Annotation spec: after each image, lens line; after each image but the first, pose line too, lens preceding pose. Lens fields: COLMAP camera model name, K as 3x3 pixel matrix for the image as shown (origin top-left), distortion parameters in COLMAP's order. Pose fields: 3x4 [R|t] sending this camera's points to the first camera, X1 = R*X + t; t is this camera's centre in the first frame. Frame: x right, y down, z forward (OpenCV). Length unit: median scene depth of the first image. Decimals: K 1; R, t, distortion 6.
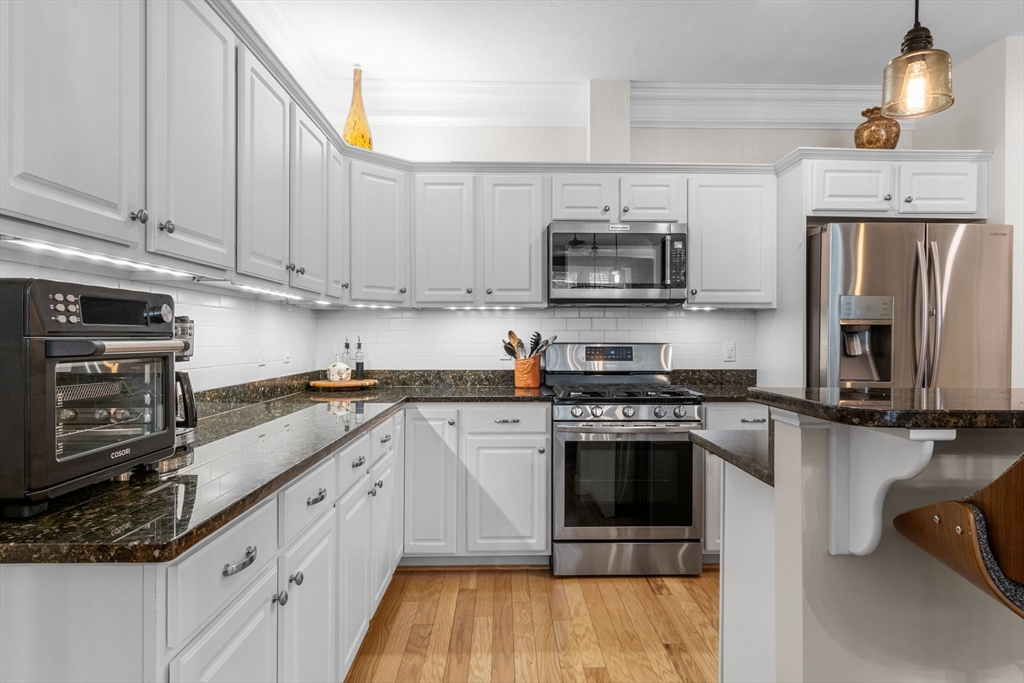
lens RADIAL K [[604.2, 0, 517.4], [0, 604.2, 341.1], [0, 0, 1]] dist [0.002105, -0.001062]
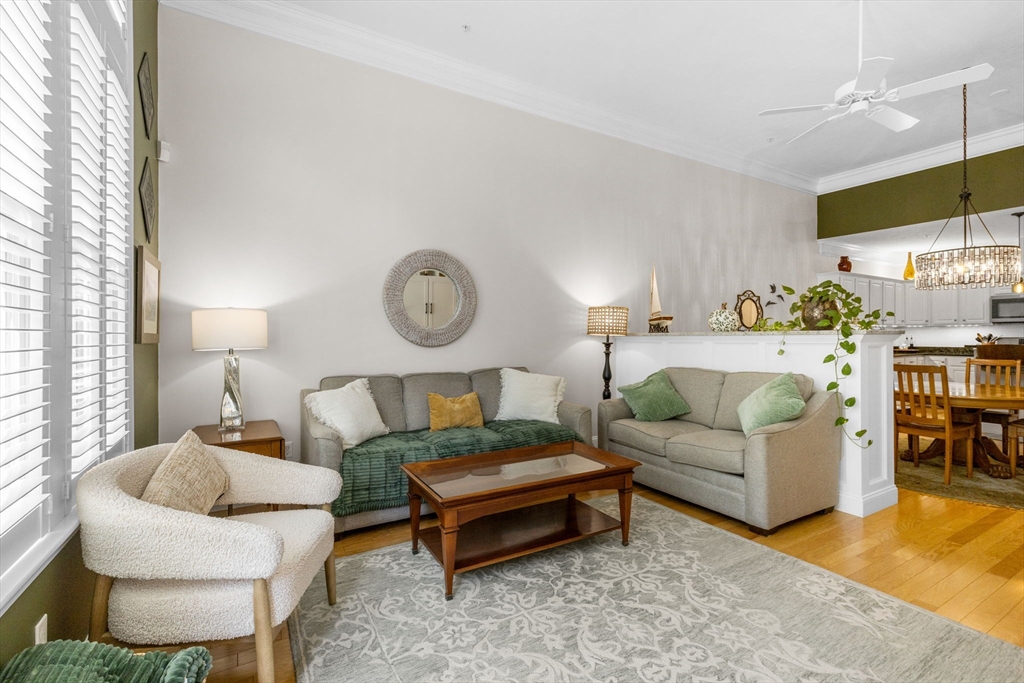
lens RADIAL K [[456.1, 0, 512.0], [0, 456.1, 336.2], [0, 0, 1]] dist [-0.002129, -0.000275]
pose [[0.474504, -0.001881, -0.880252, 0.861358], [-0.002843, 0.999989, -0.003669, 0.010885], [0.880249, 0.004244, 0.474493, -2.004906]]
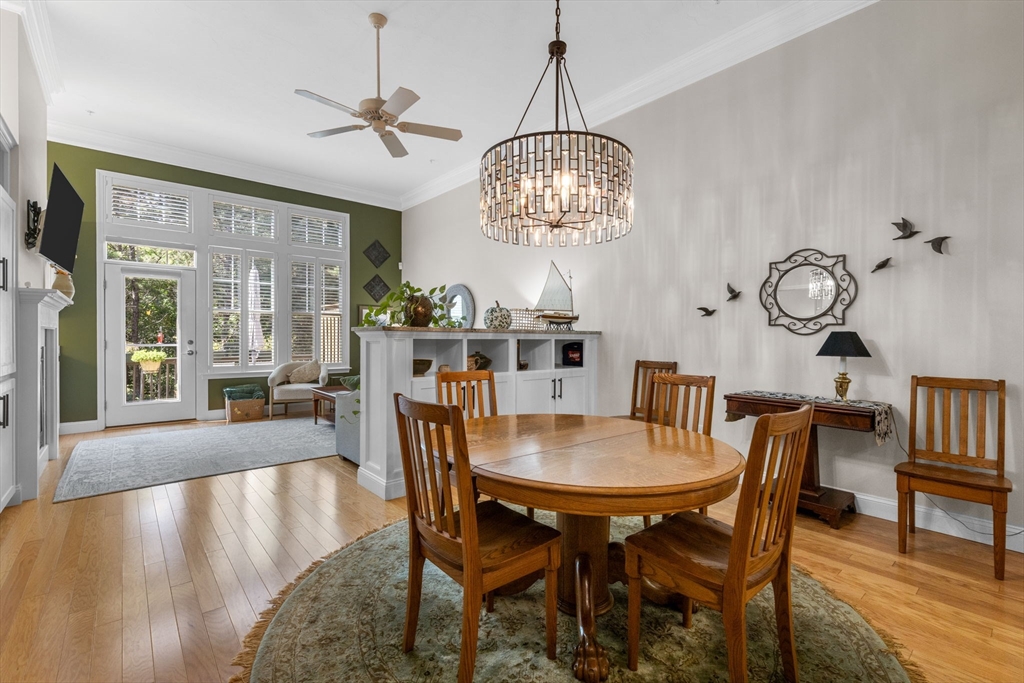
lens RADIAL K [[456.1, 0, 513.1], [0, 456.1, 340.4], [0, 0, 1]] dist [-0.002129, -0.000275]
pose [[-0.766938, -0.002563, -0.641717, 0.801607], [-0.012538, 0.999861, 0.010991, 0.008977], [0.641599, 0.016475, -0.766863, 0.081971]]
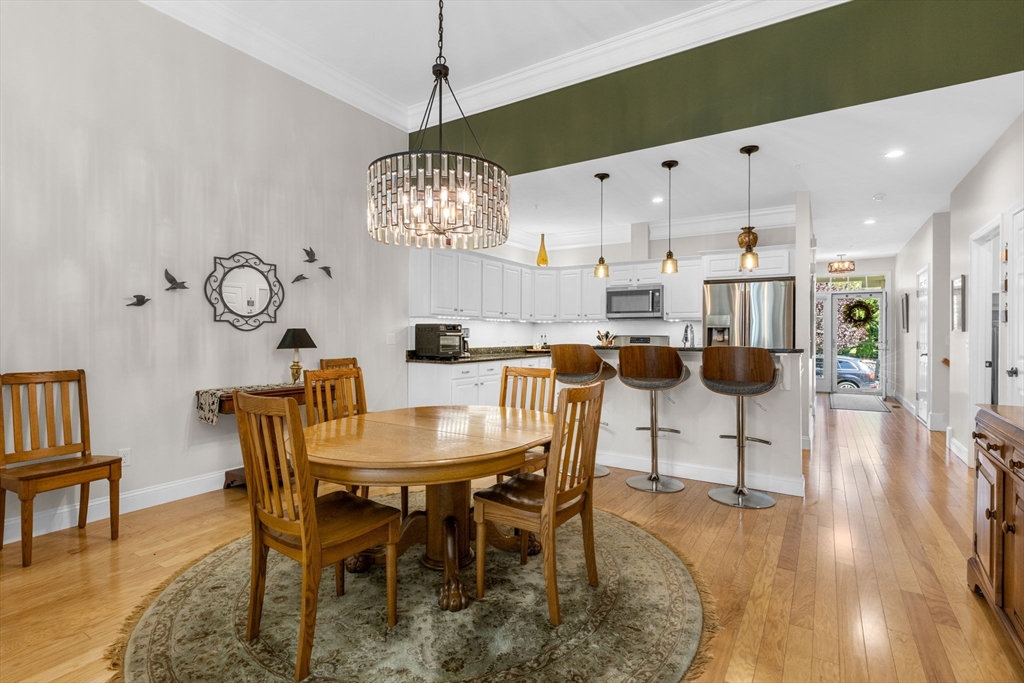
lens RADIAL K [[484.2, 0, 513.7], [0, 484.2, 335.6], [0, 0, 1]] dist [-0.001564, 0.000067]
pose [[0.828695, 0.003171, -0.559692, 0.843068], [-0.005471, 0.999982, -0.002434, 0.010783], [0.559674, 0.005079, 0.828697, -0.863885]]
